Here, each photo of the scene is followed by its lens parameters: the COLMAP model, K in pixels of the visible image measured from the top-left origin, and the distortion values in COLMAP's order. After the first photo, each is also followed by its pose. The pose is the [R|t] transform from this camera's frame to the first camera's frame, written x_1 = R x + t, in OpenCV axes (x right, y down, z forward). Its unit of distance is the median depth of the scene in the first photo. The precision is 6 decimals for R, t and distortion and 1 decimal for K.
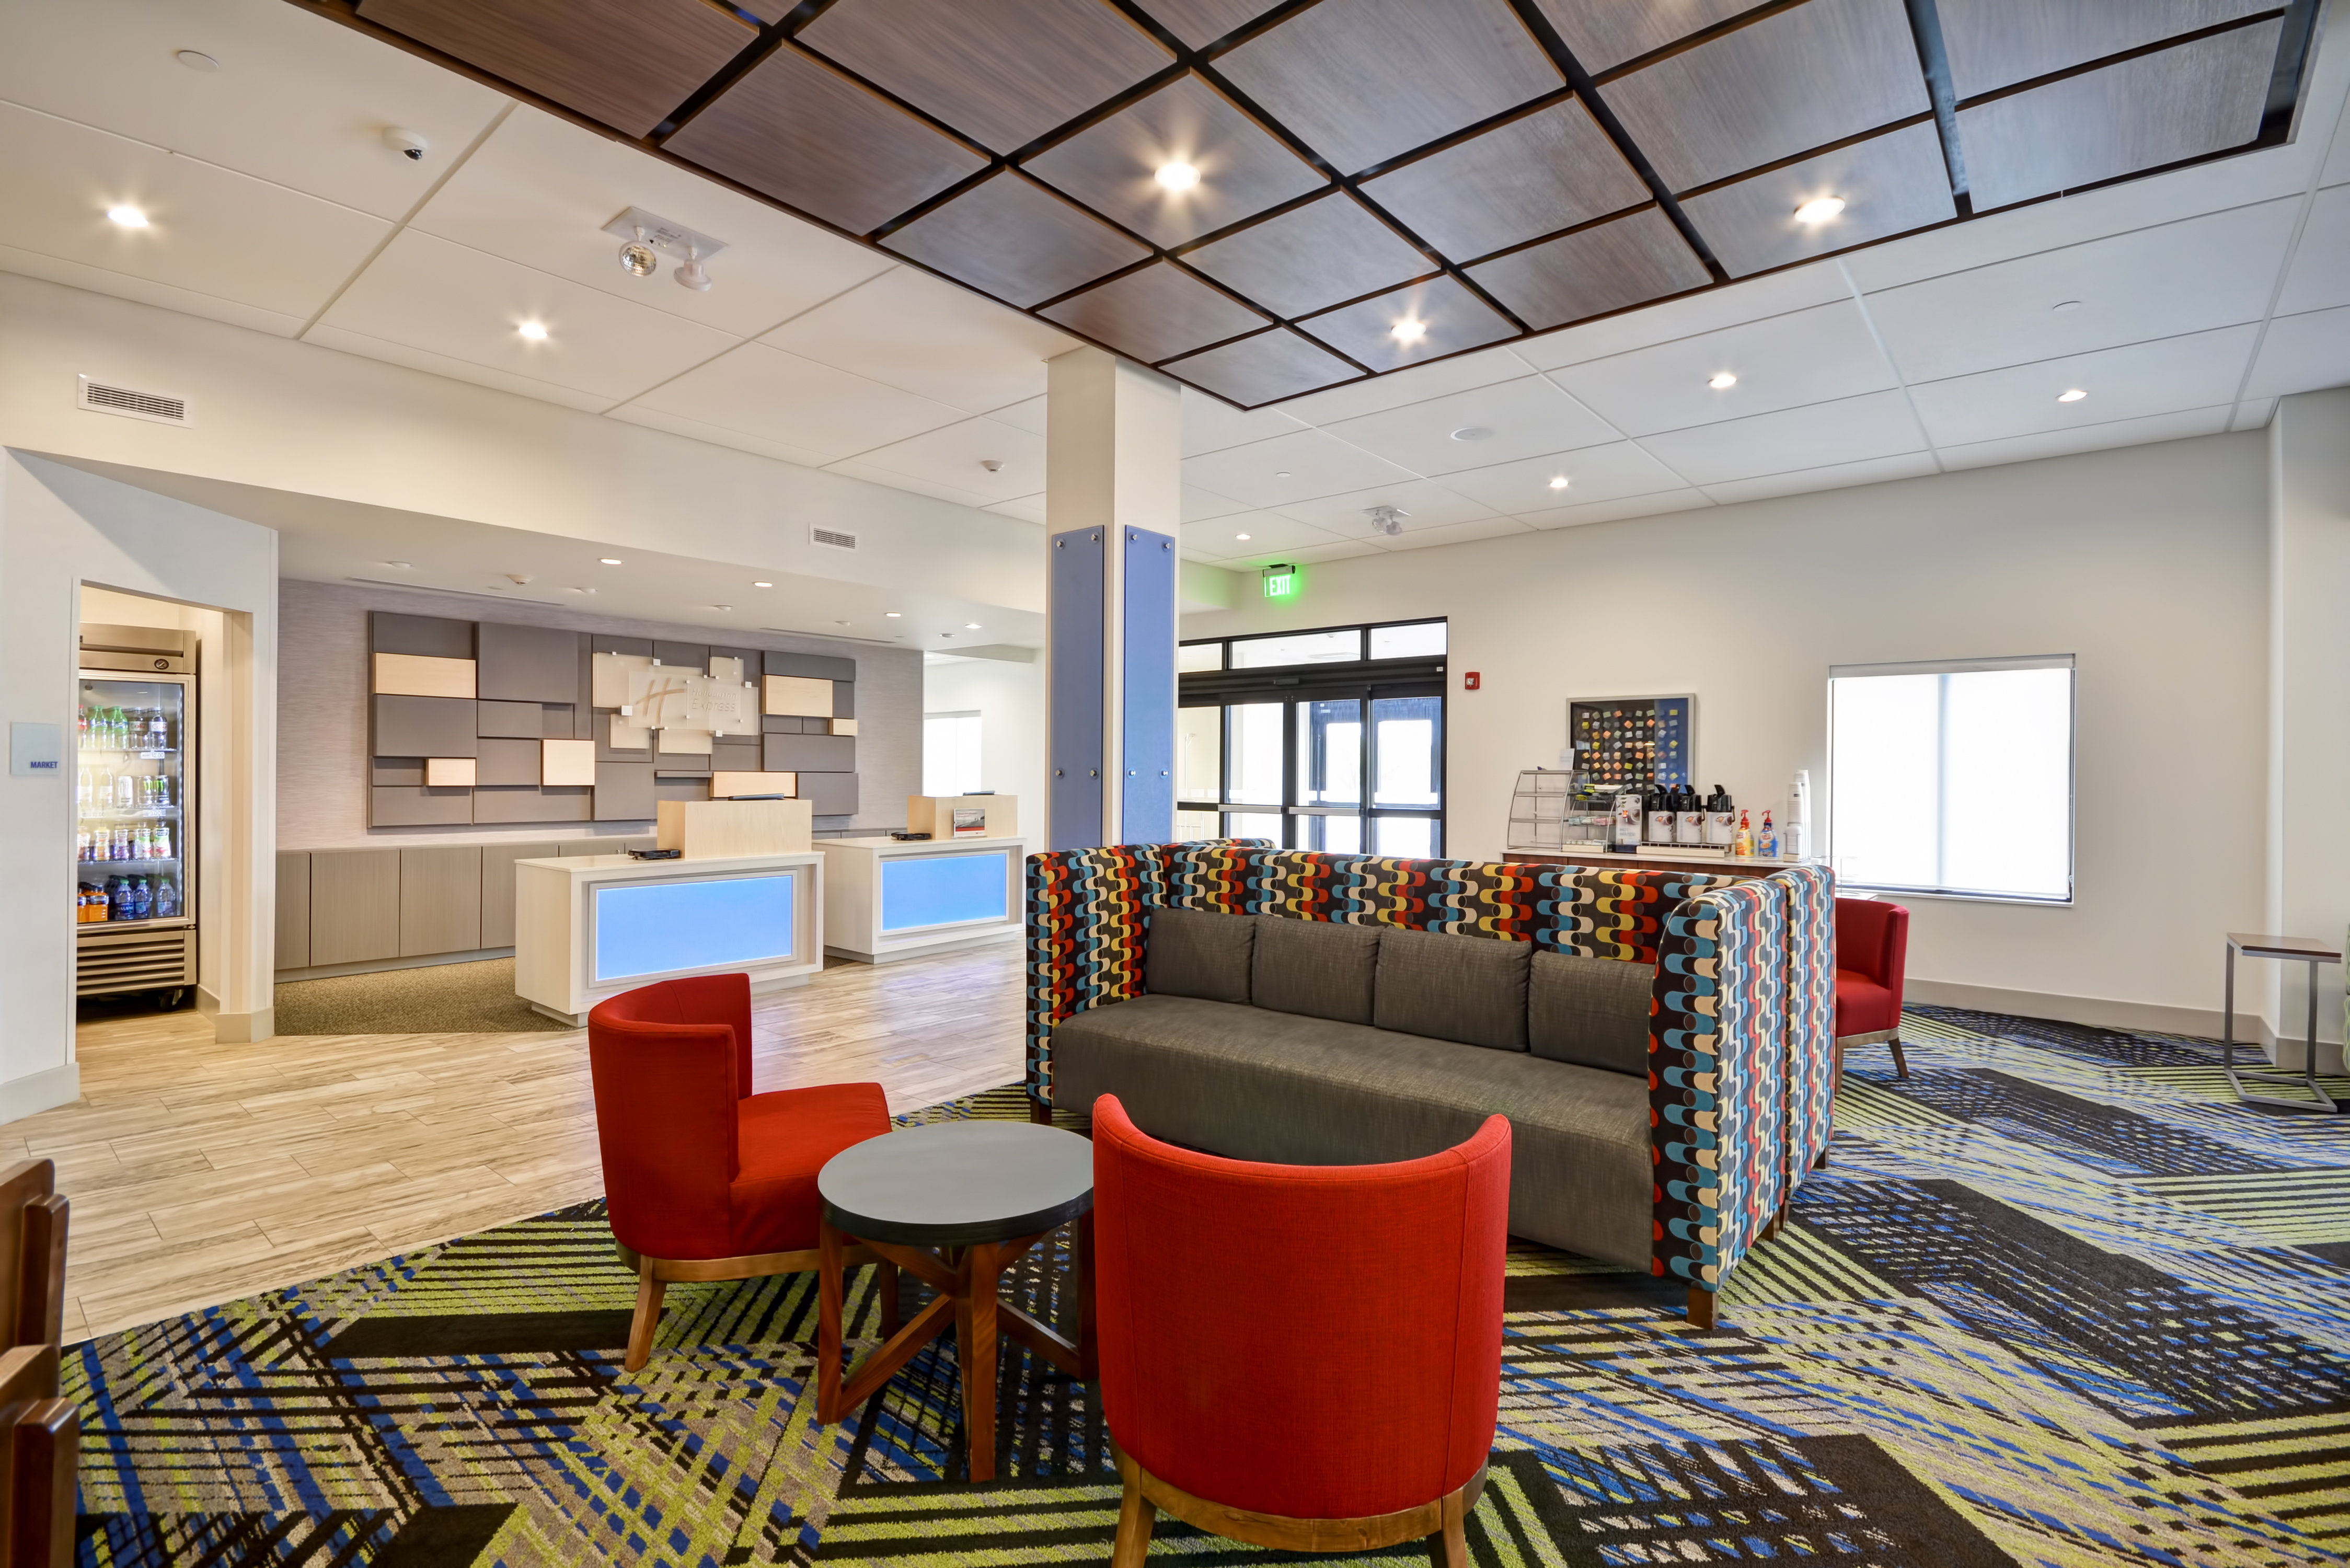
lens RADIAL K [[1078.6, 0, 1175.0], [0, 1078.6, 784.0], [0, 0, 1]] dist [-0.002768, -0.001013]
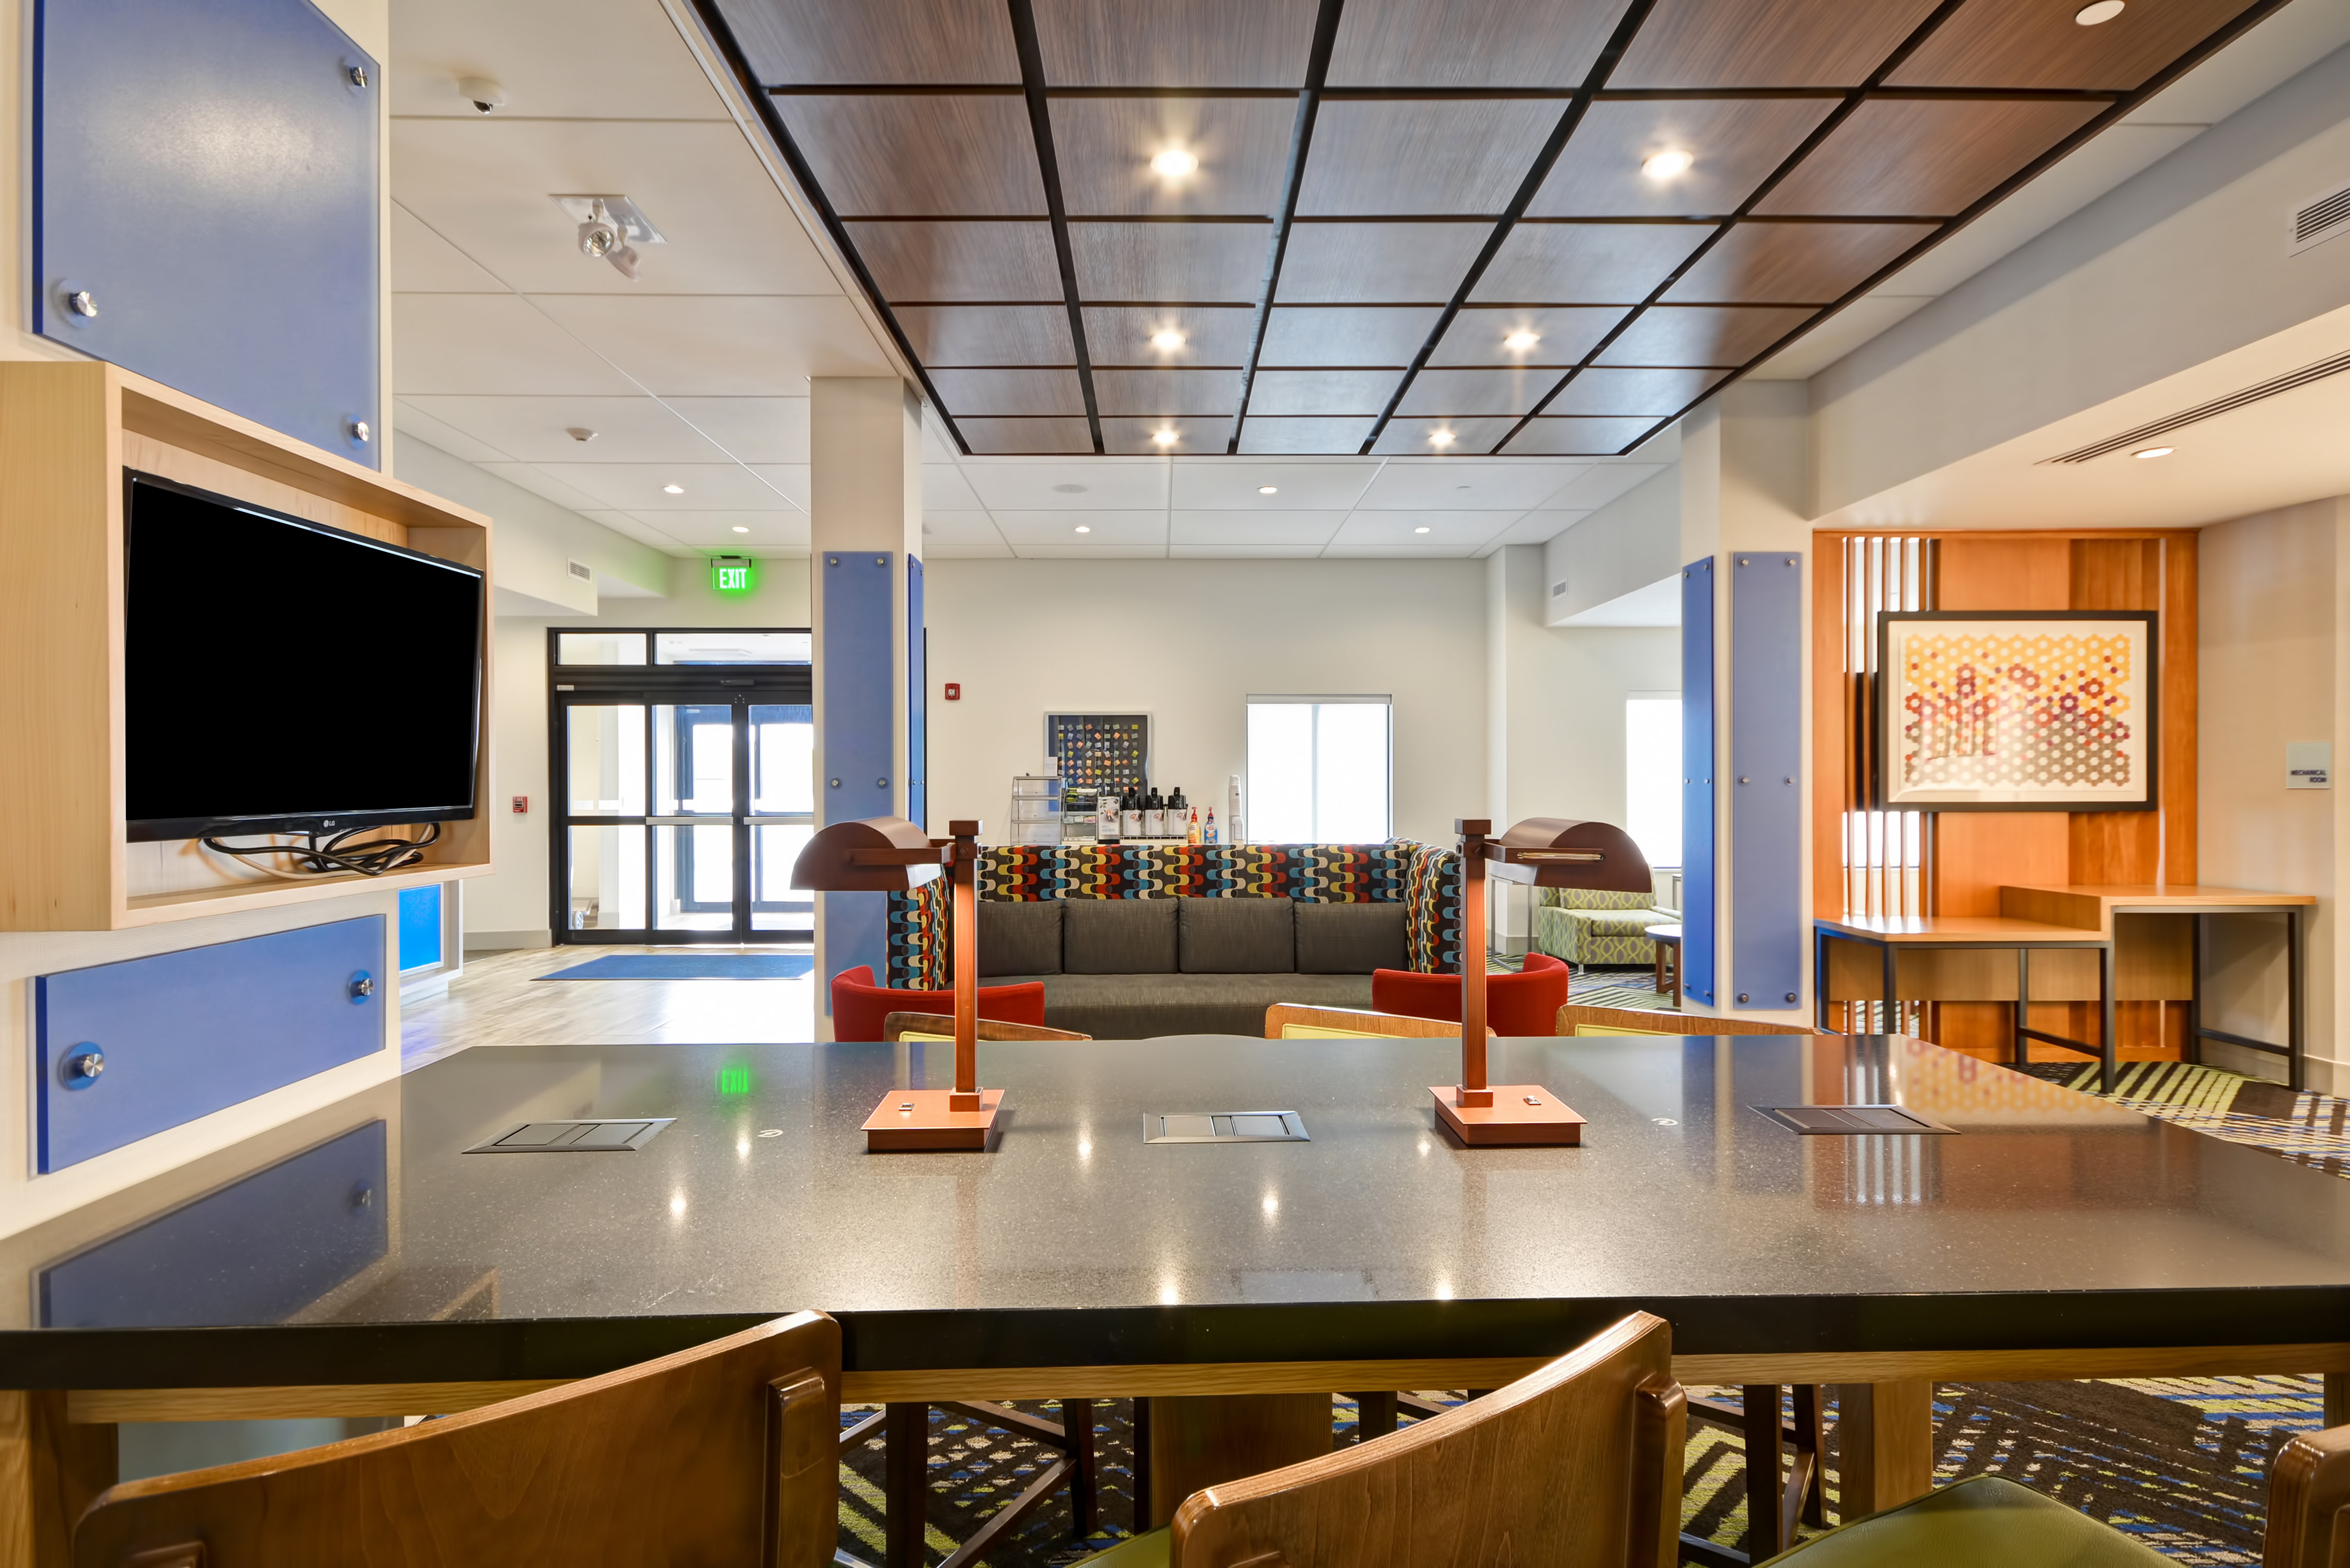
lens RADIAL K [[1244.4, 0, 1175.0], [0, 1244.4, 784.0], [0, 0, 1]] dist [-0.019449, 0.000180]
pose [[0.752750, -0.009824, 0.658233, -0.554892], [0.013296, 0.999912, -0.000281, -0.003151], [-0.658172, 0.008963, 0.752814, -0.090765]]
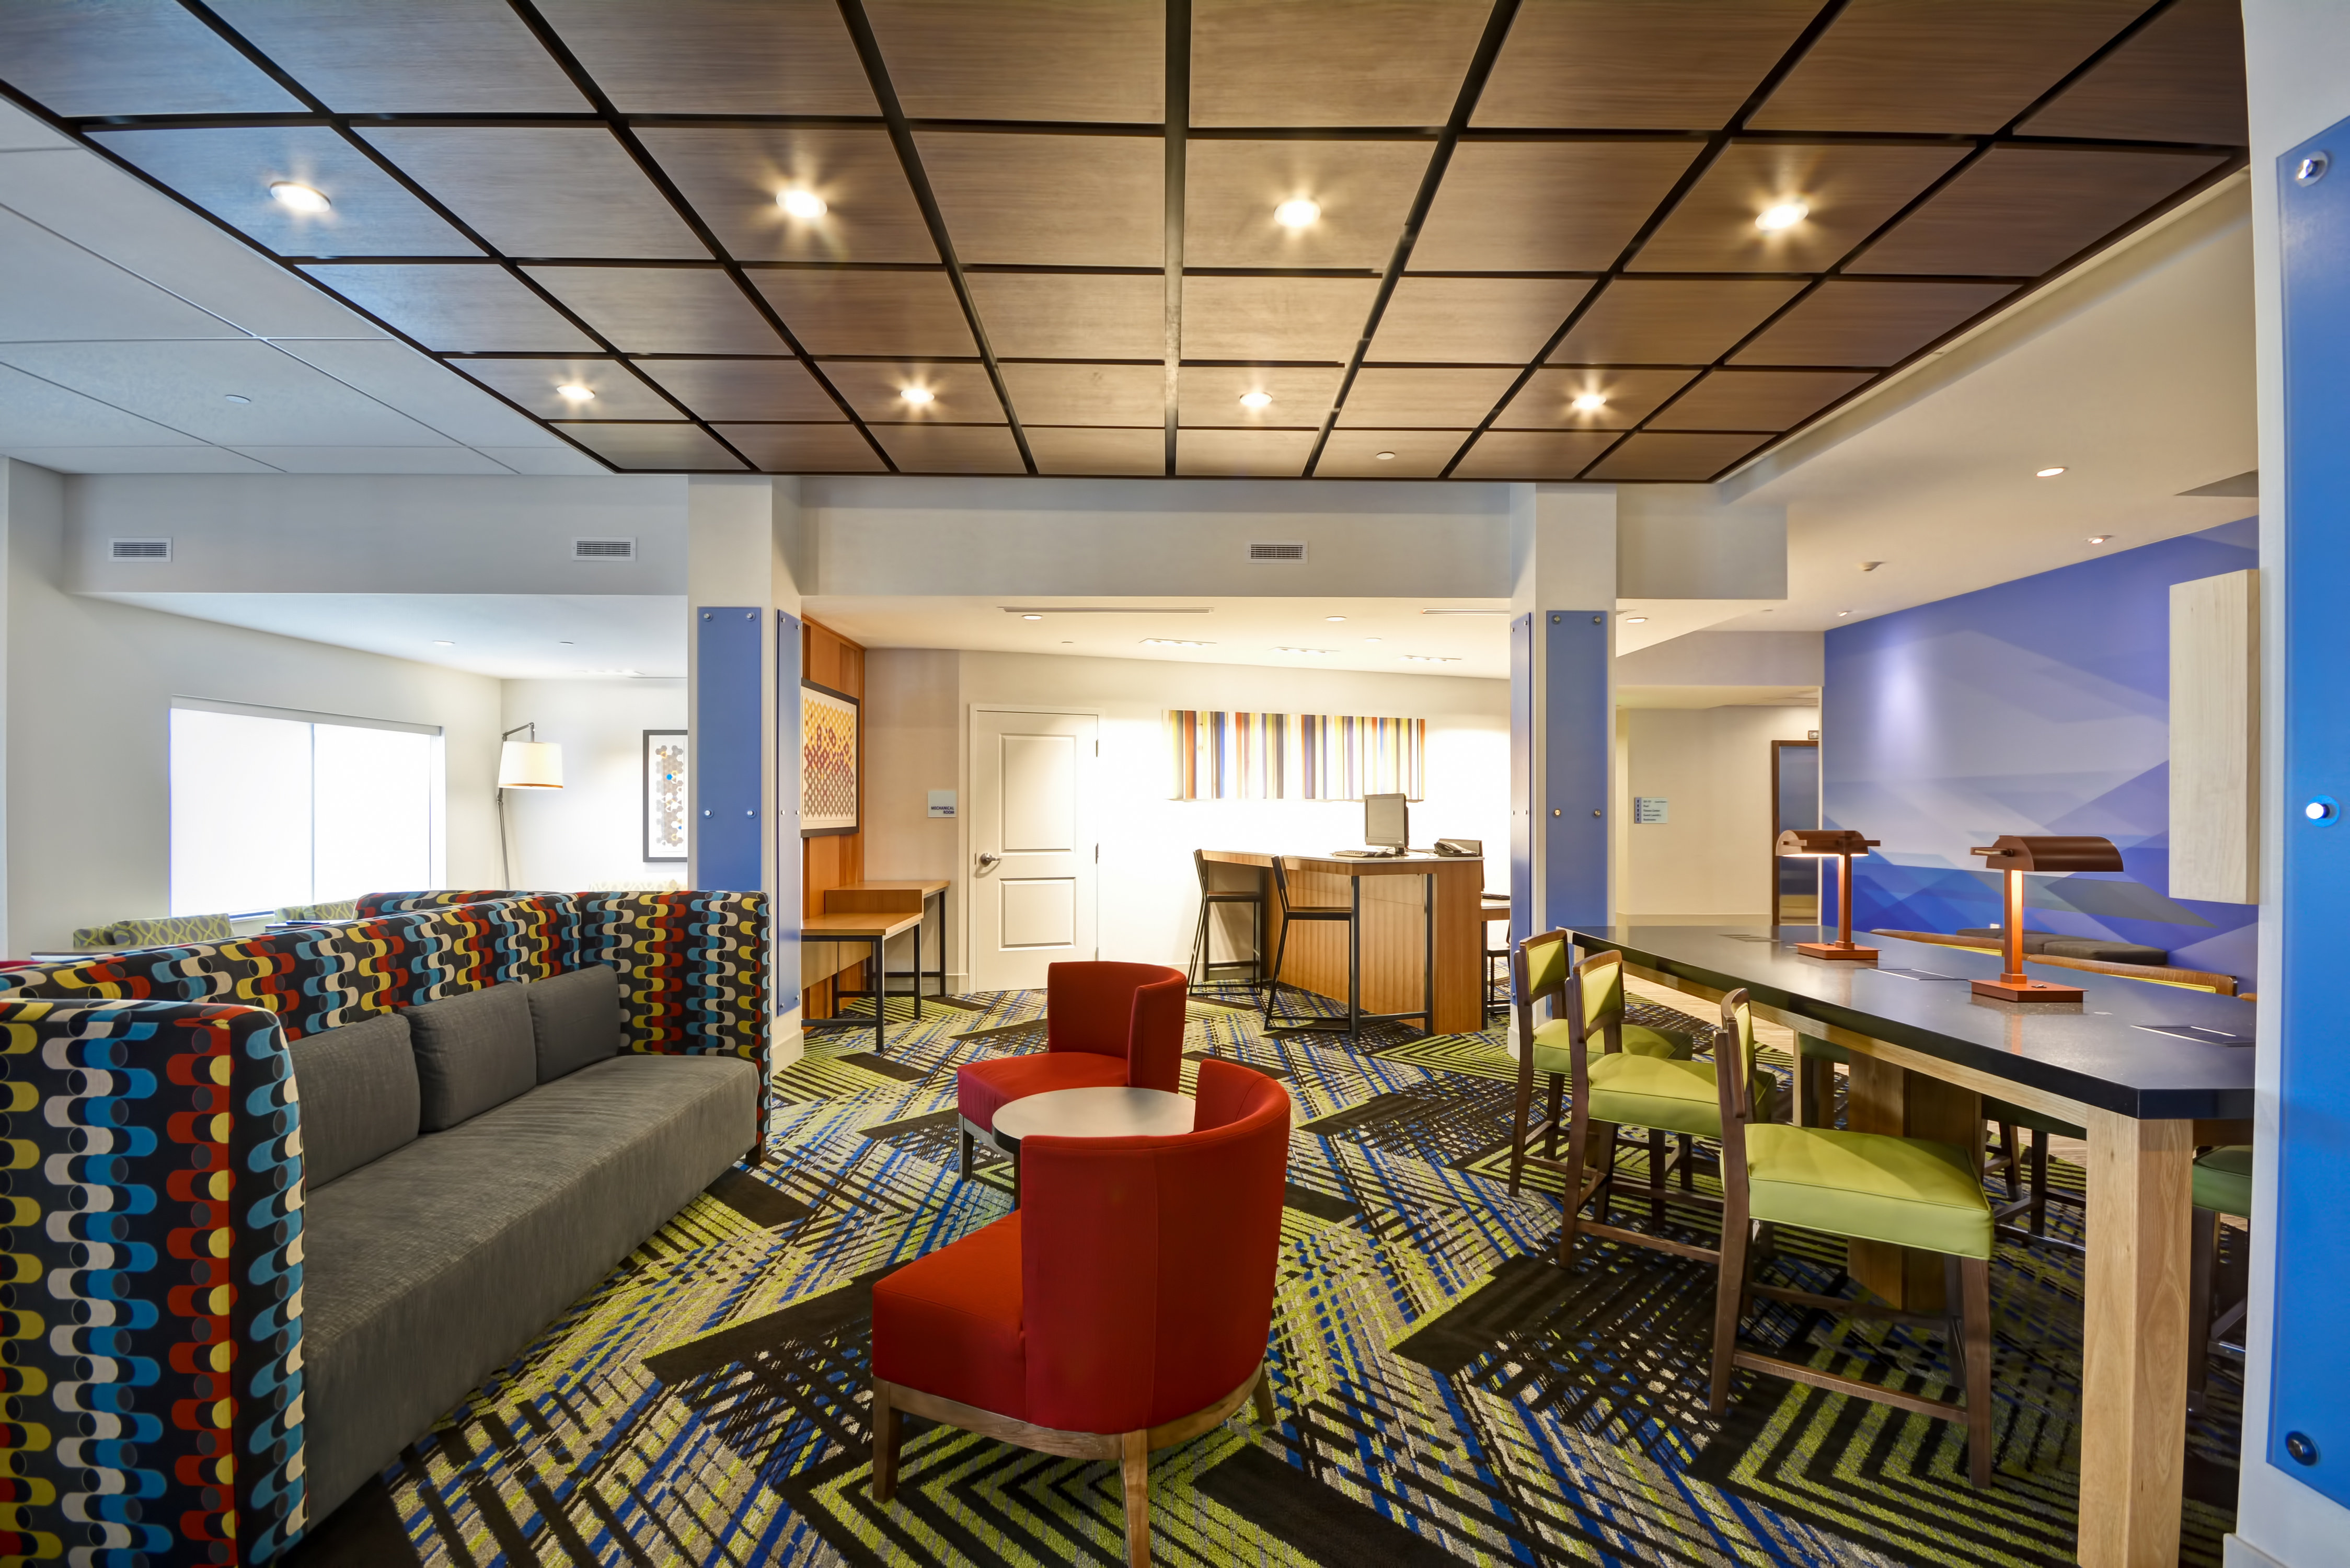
lens RADIAL K [[1053.0, 0, 1184.1], [0, 1053.0, 813.5], [0, 0, 1]] dist [0.000922, 0.000011]
pose [[-0.657278, -0.008536, 0.753600, -0.520090], [0.003949, 0.999883, 0.014770, -0.012989], [-0.753638, 0.012684, -0.657167, 0.745883]]
